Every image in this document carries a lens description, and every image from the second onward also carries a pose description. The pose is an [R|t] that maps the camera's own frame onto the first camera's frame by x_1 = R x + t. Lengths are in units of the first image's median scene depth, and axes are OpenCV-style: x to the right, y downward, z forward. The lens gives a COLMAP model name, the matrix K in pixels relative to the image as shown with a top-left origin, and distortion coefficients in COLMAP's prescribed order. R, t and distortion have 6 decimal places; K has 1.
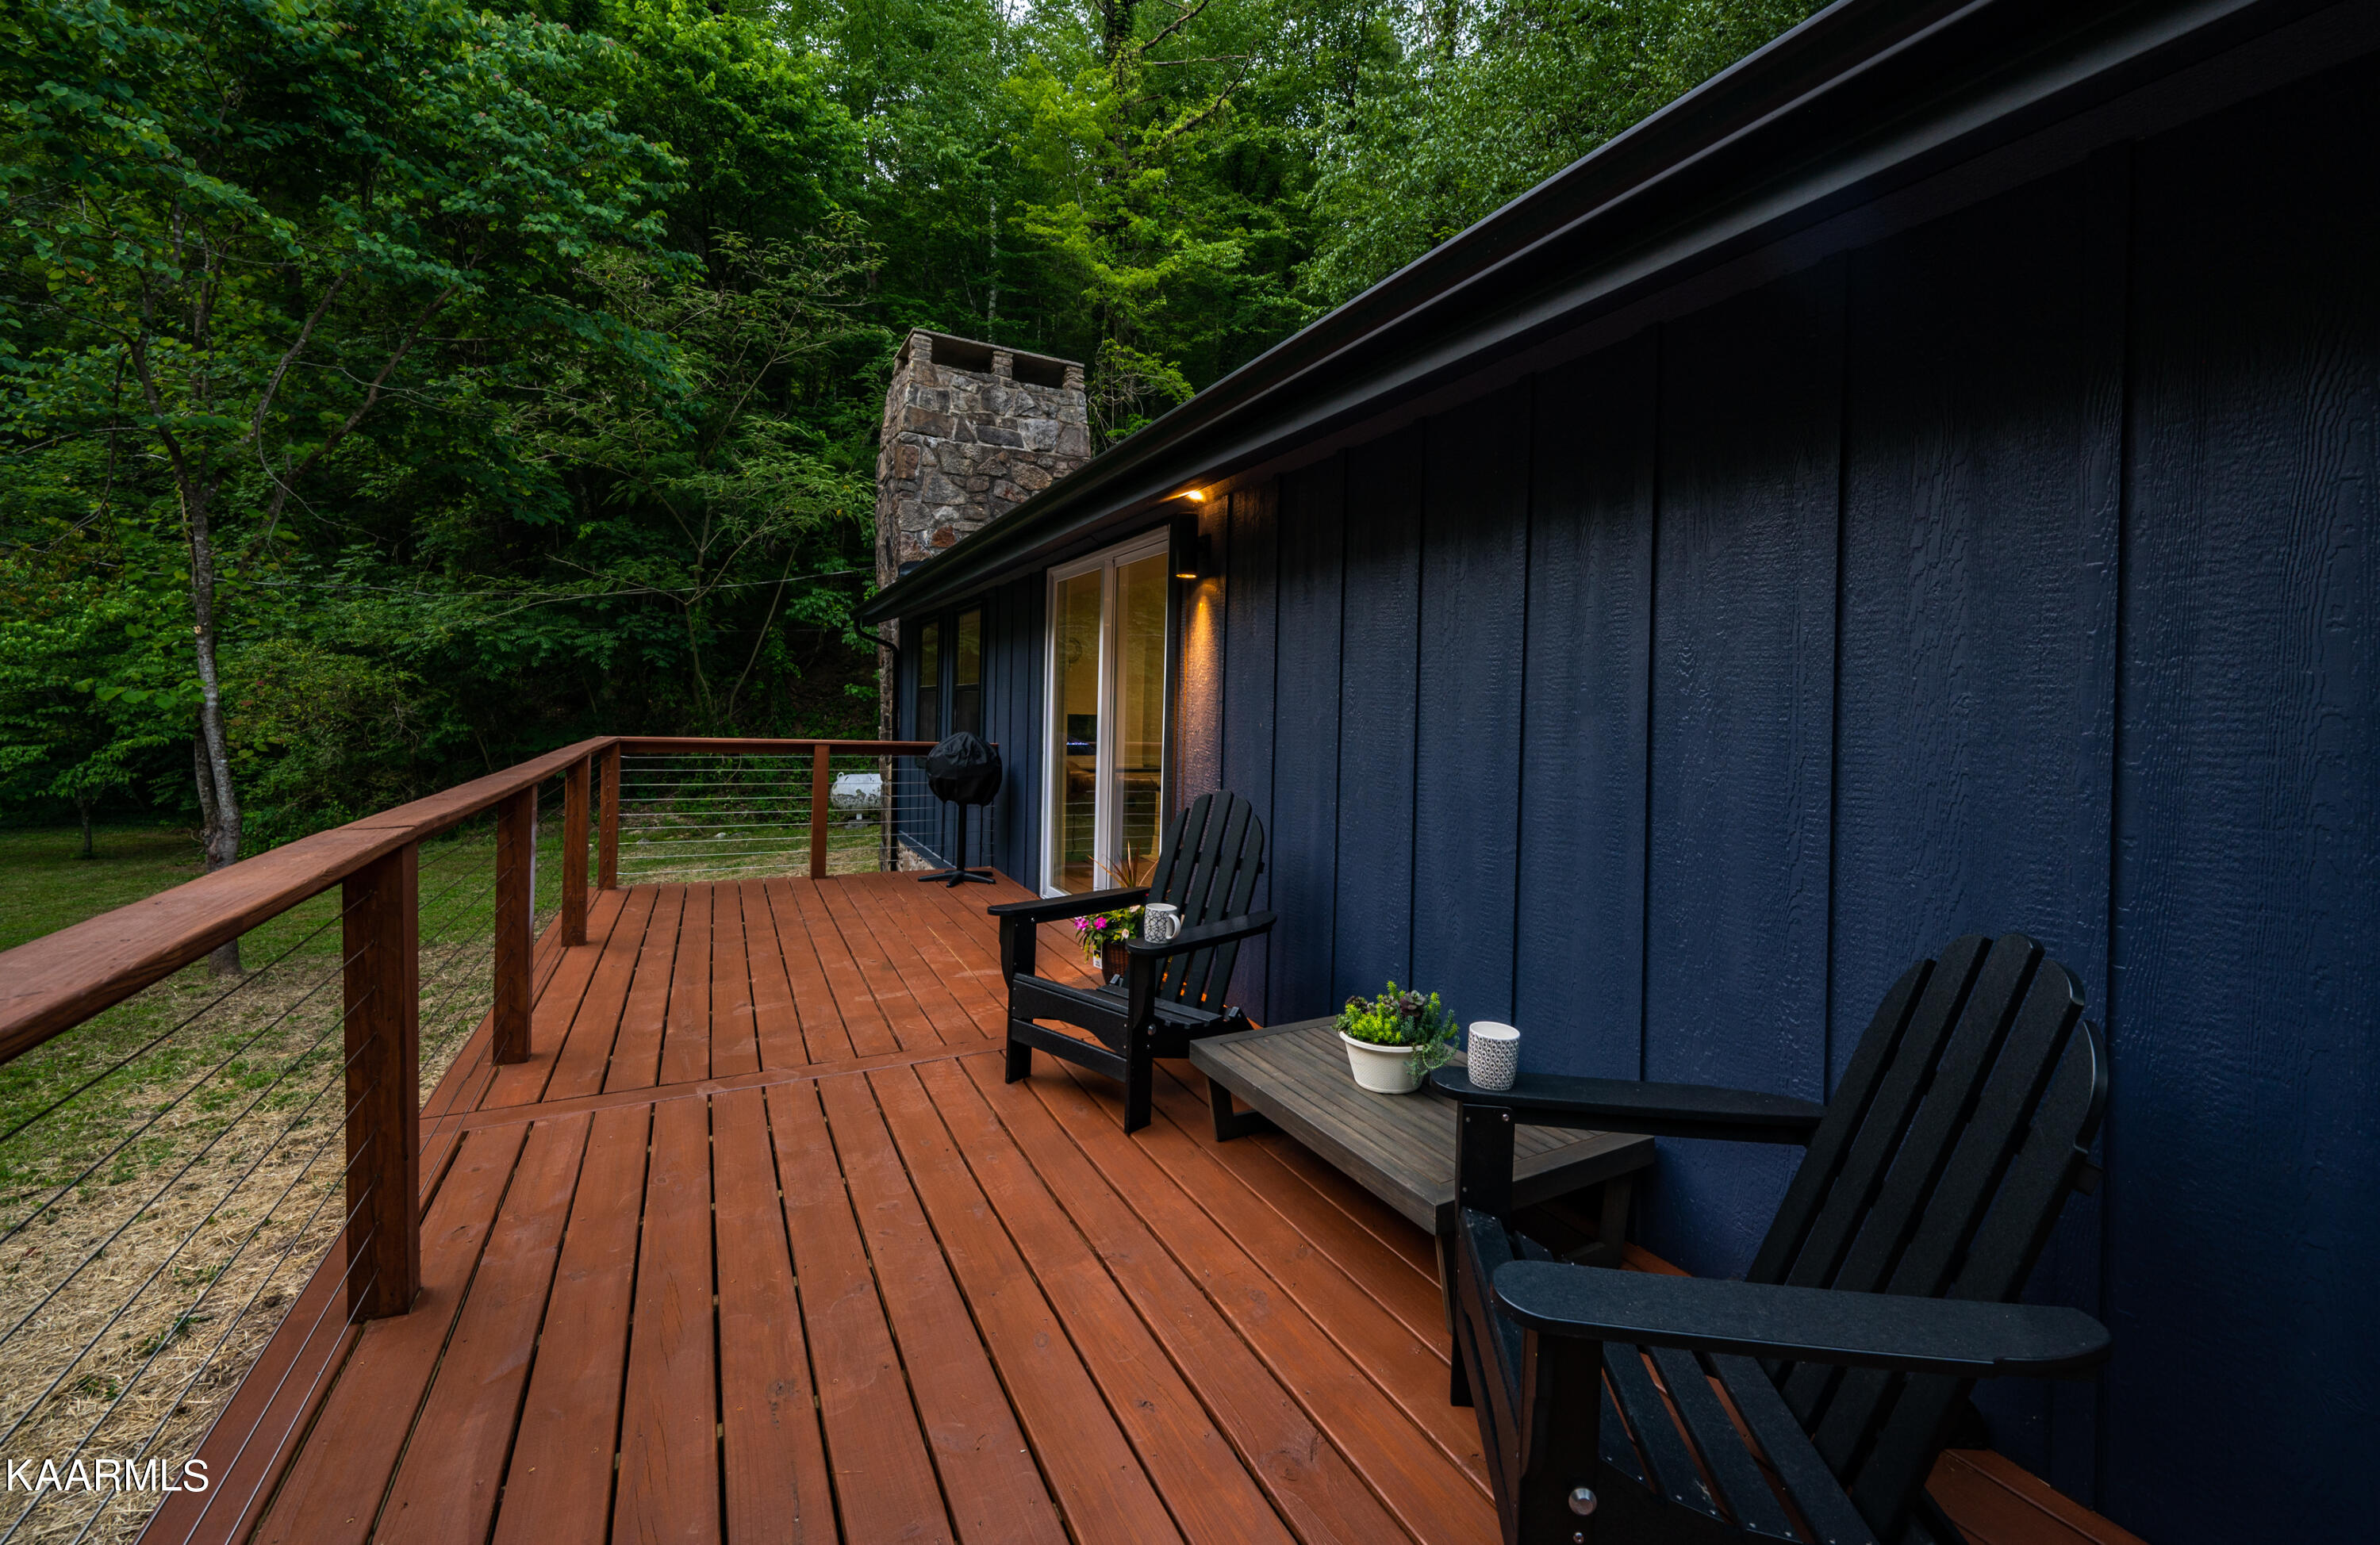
lens RADIAL K [[980.2, 0, 1250.9], [0, 980.2, 719.9], [0, 0, 1]] dist [-0.001712, -0.000477]
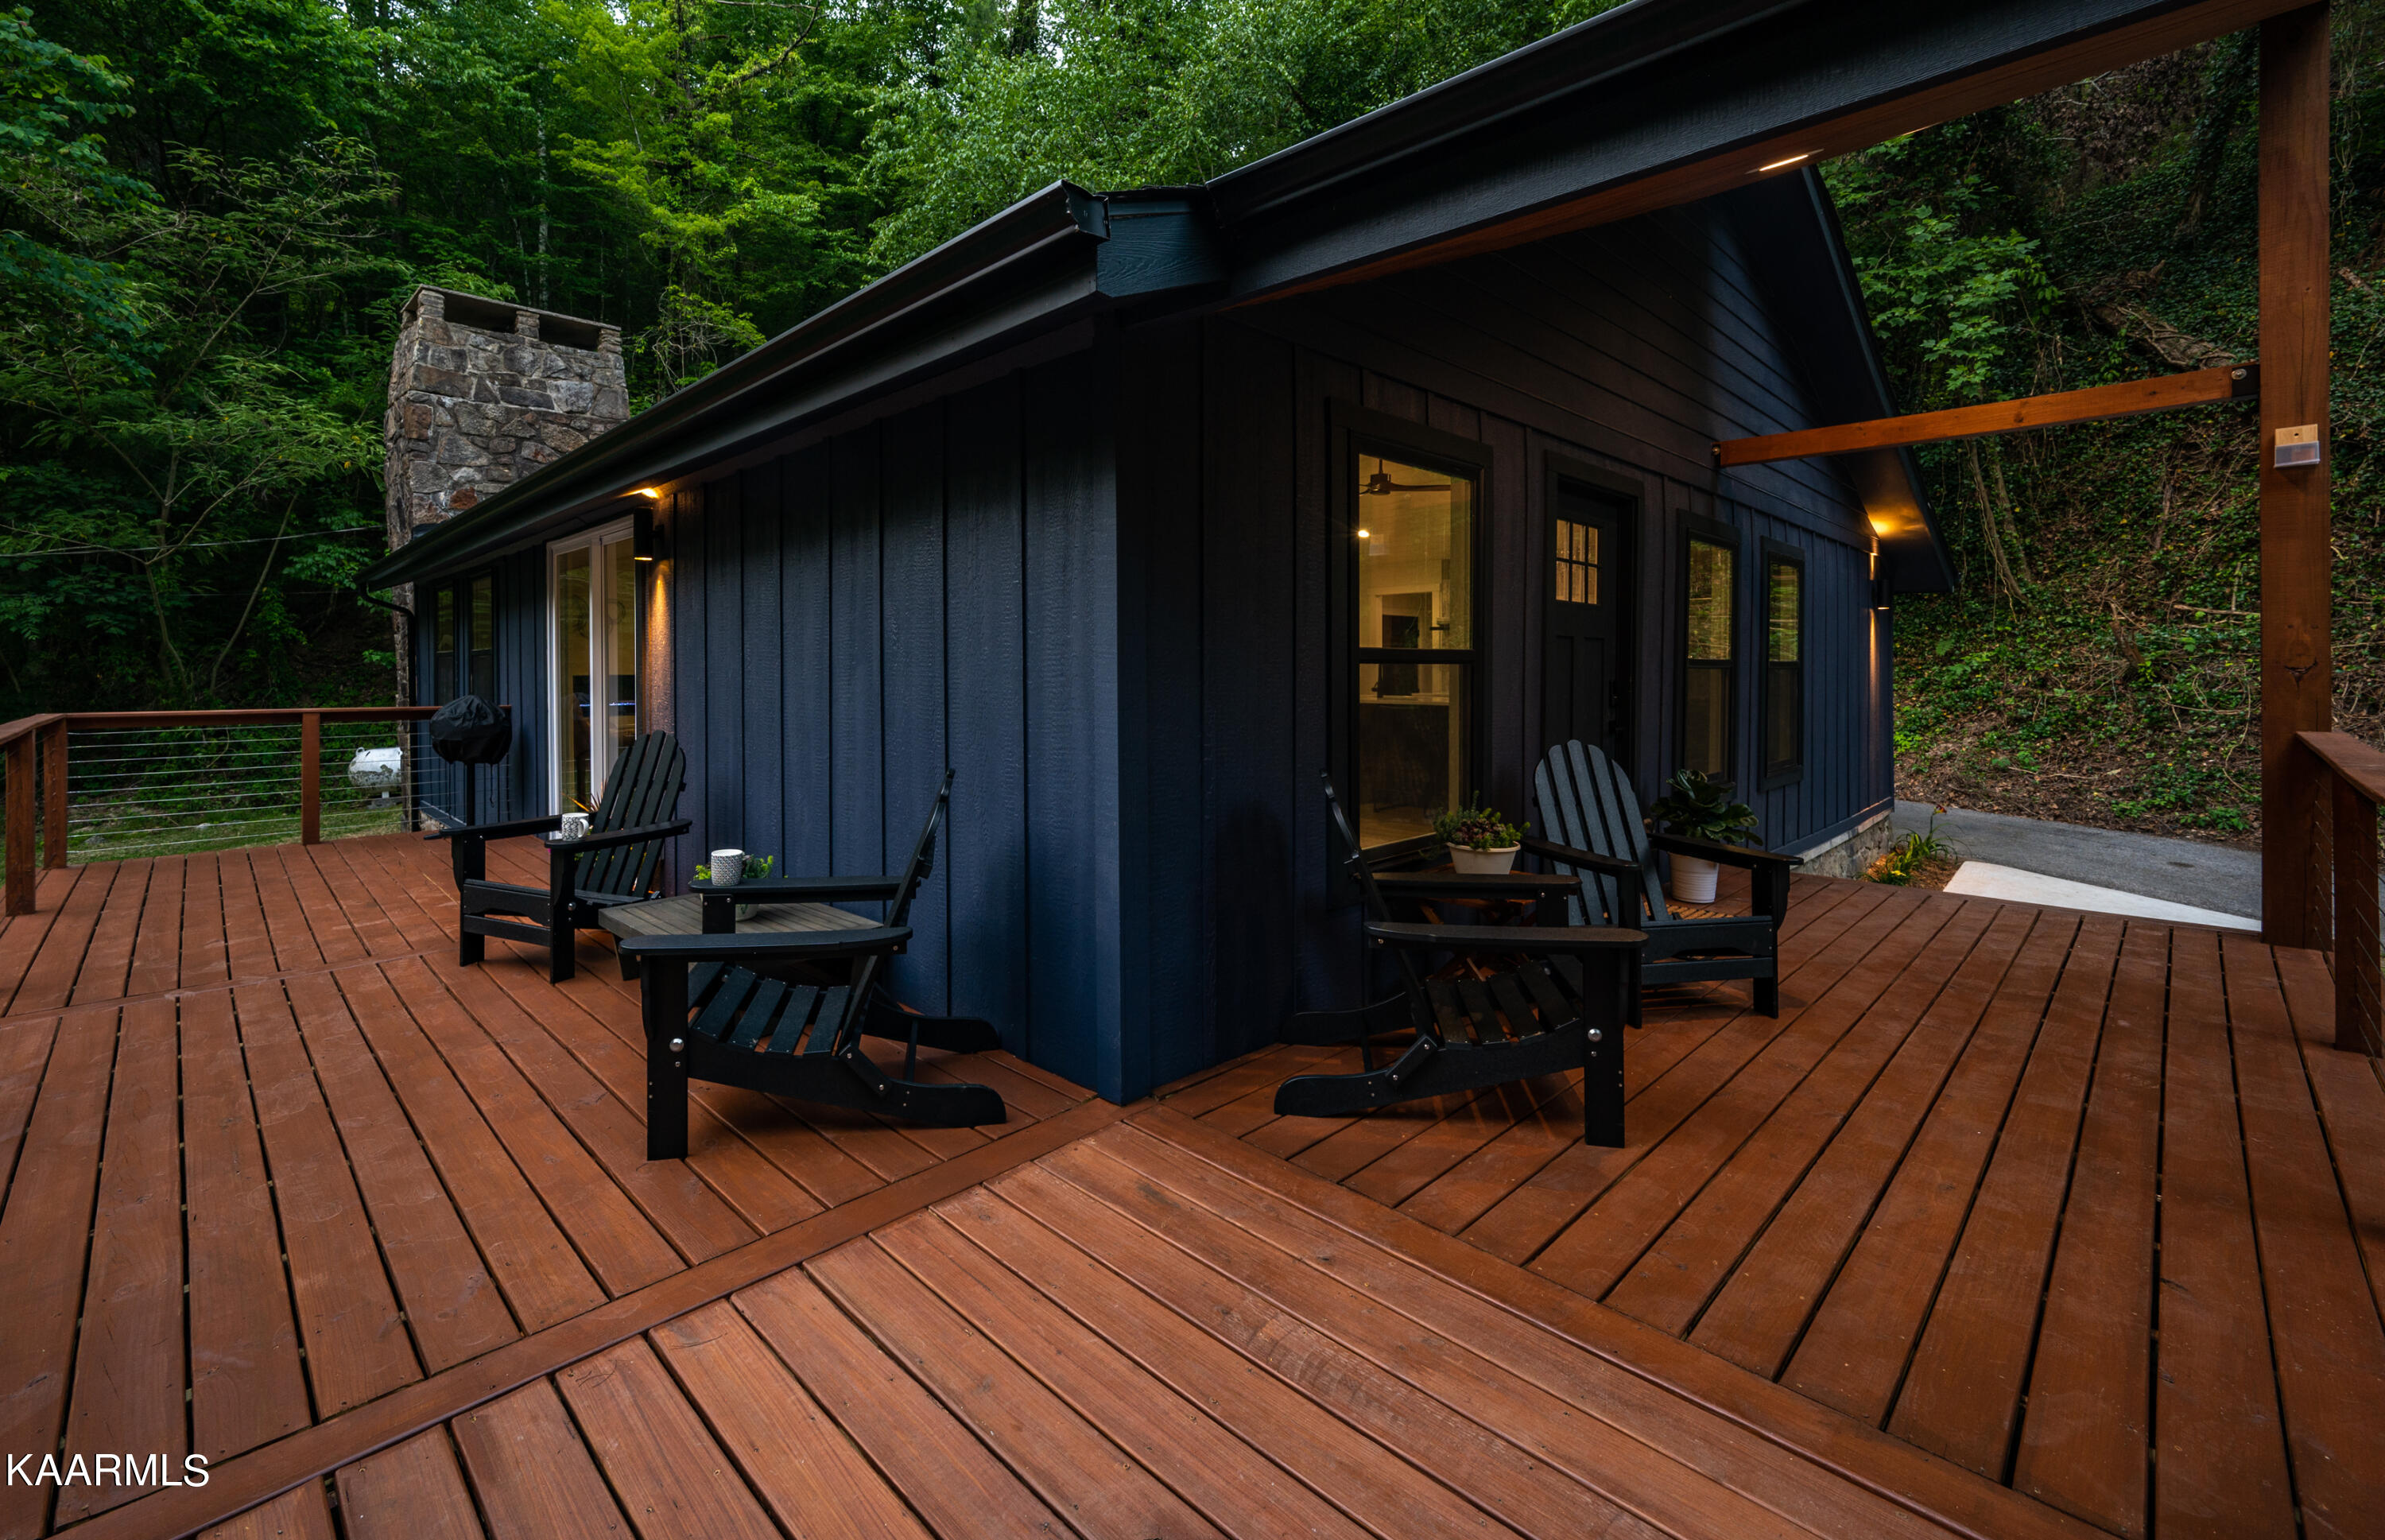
lens RADIAL K [[998.8, 0, 1147.3], [0, 998.8, 667.9], [0, 0, 1]] dist [-0.004103, 0.000723]
pose [[0.965386, -0.031250, 0.258947, 0.054982], [0.032009, 0.999487, 0.001288, 0.001888], [-0.258854, 0.007046, 0.965891, -0.092346]]
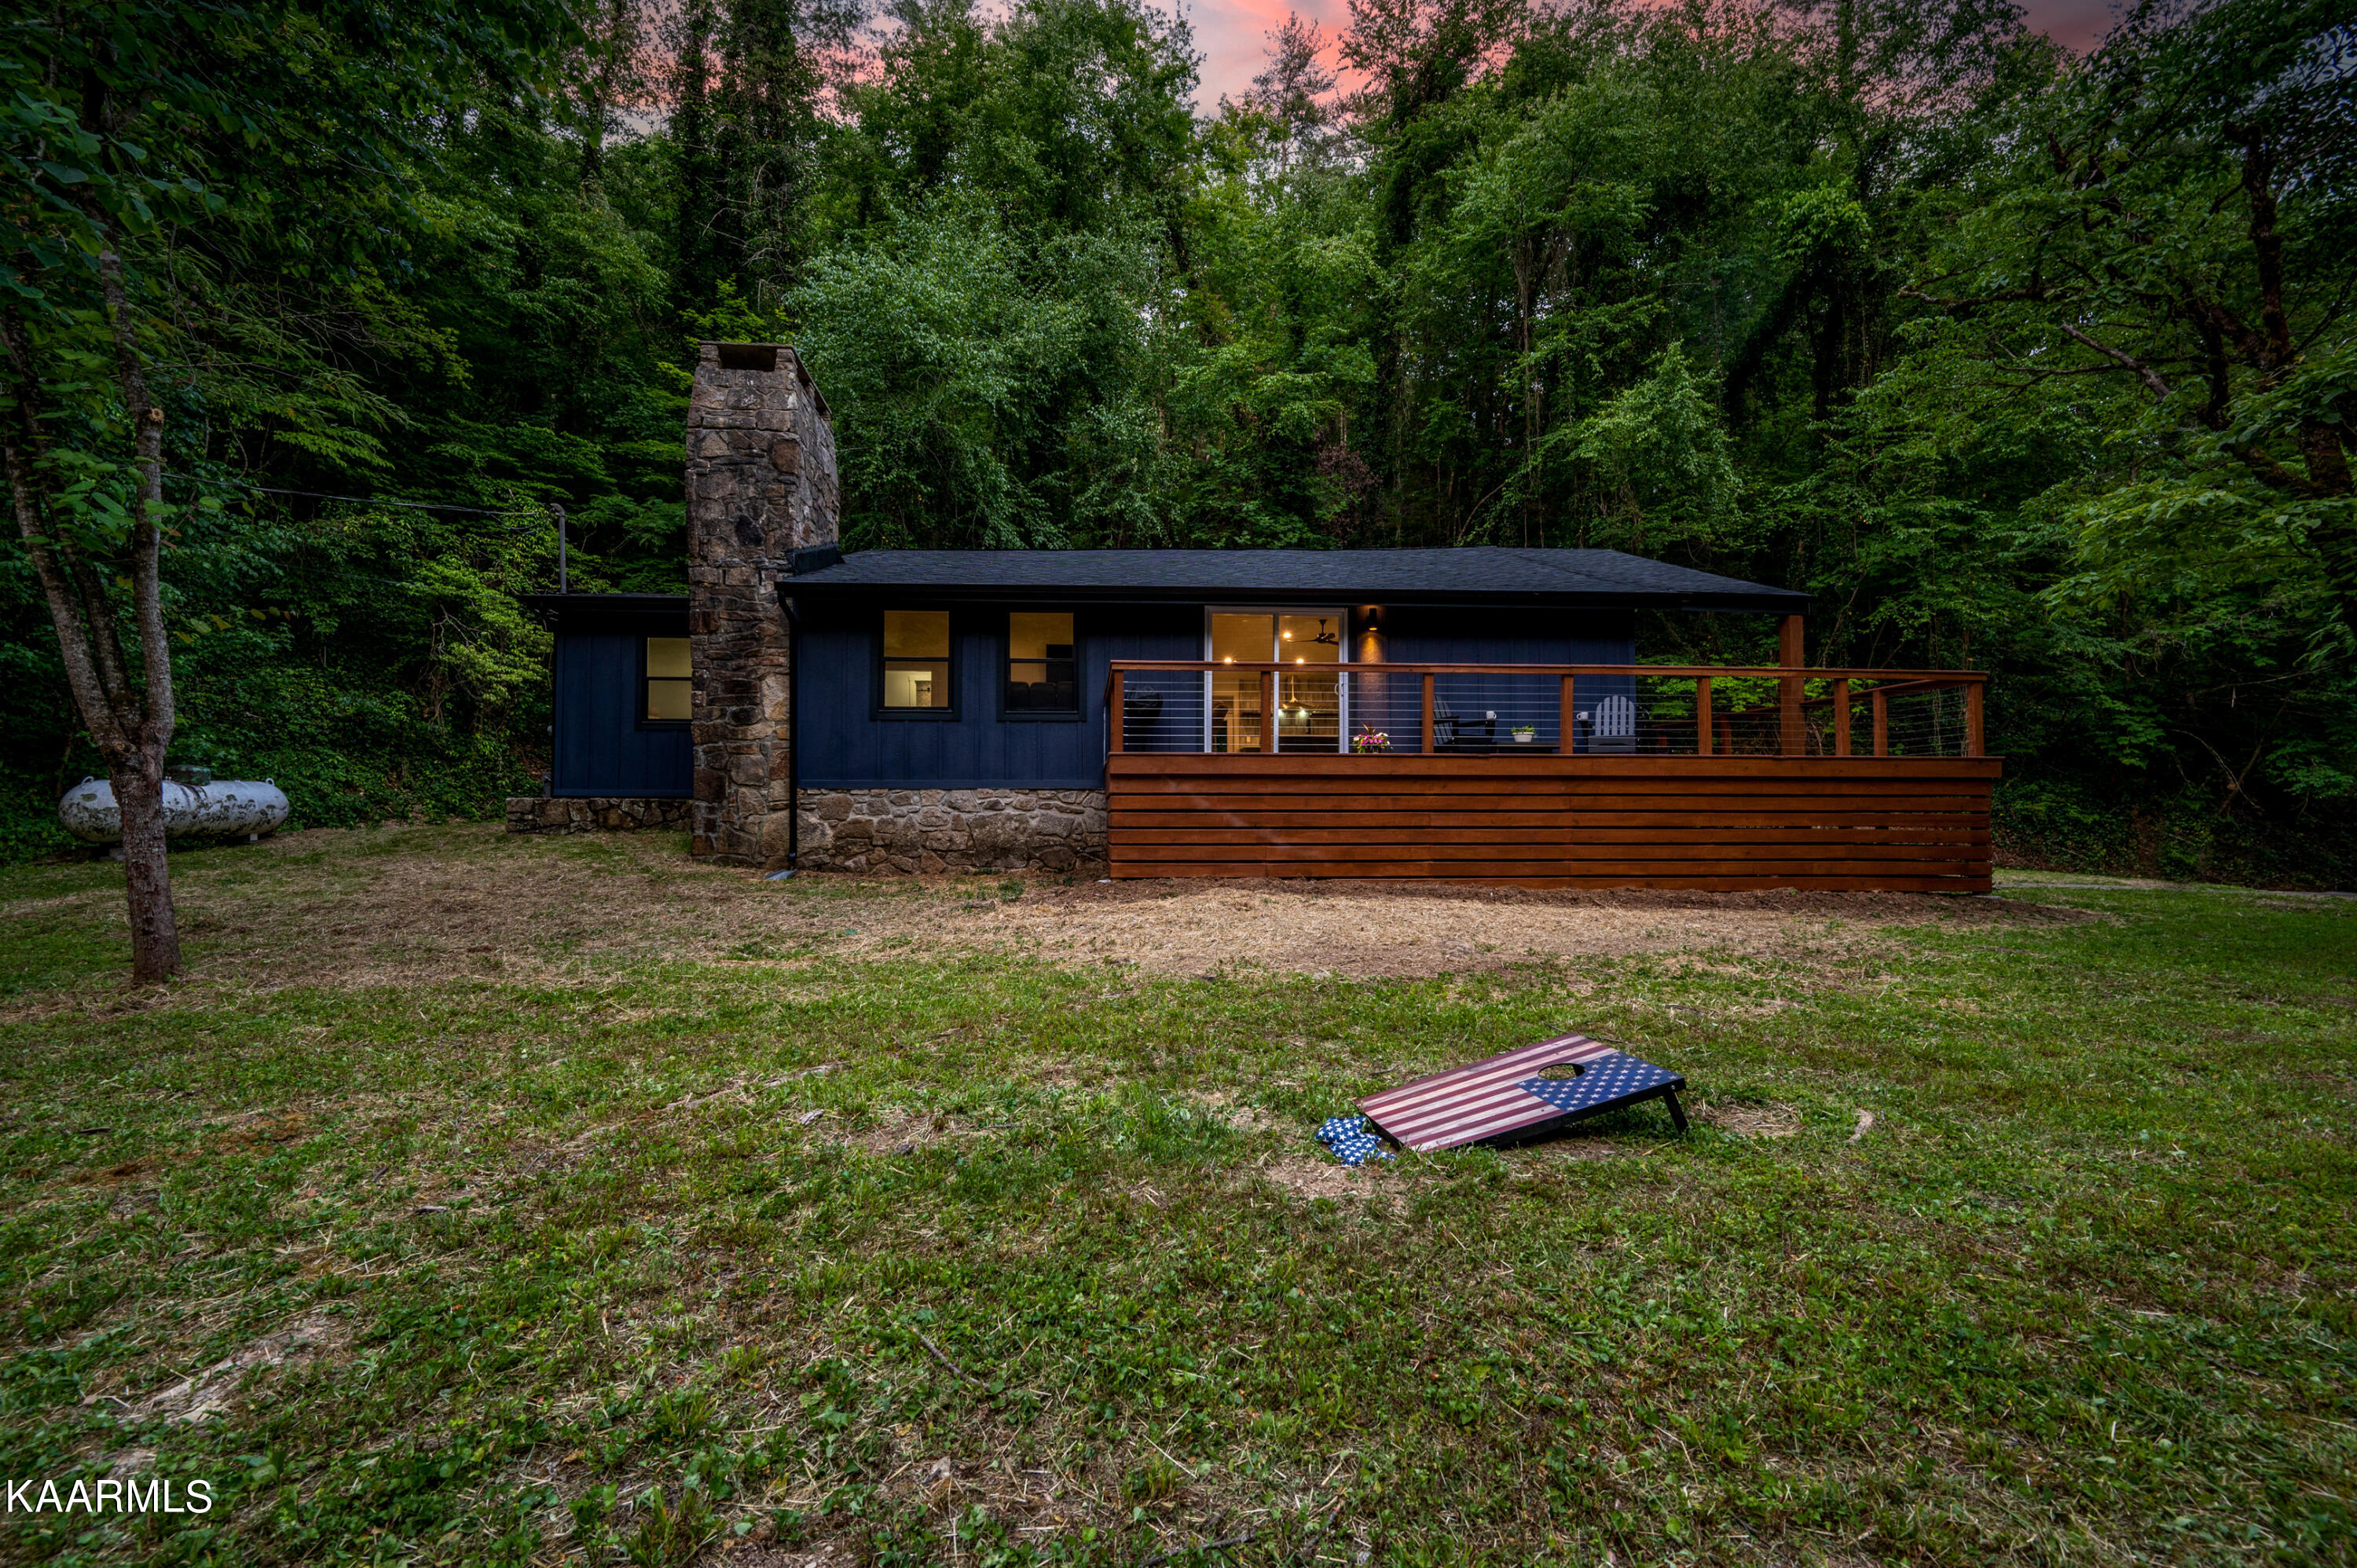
lens RADIAL K [[958.3, 0, 1112.9], [0, 958.3, 794.5], [0, 0, 1]] dist [-0.000084, -0.000479]
pose [[0.433888, -0.004102, 0.900958, -0.789305], [0.018167, 0.999826, -0.004197, 0.092717], [-0.900784, 0.018189, 0.433887, 0.117242]]
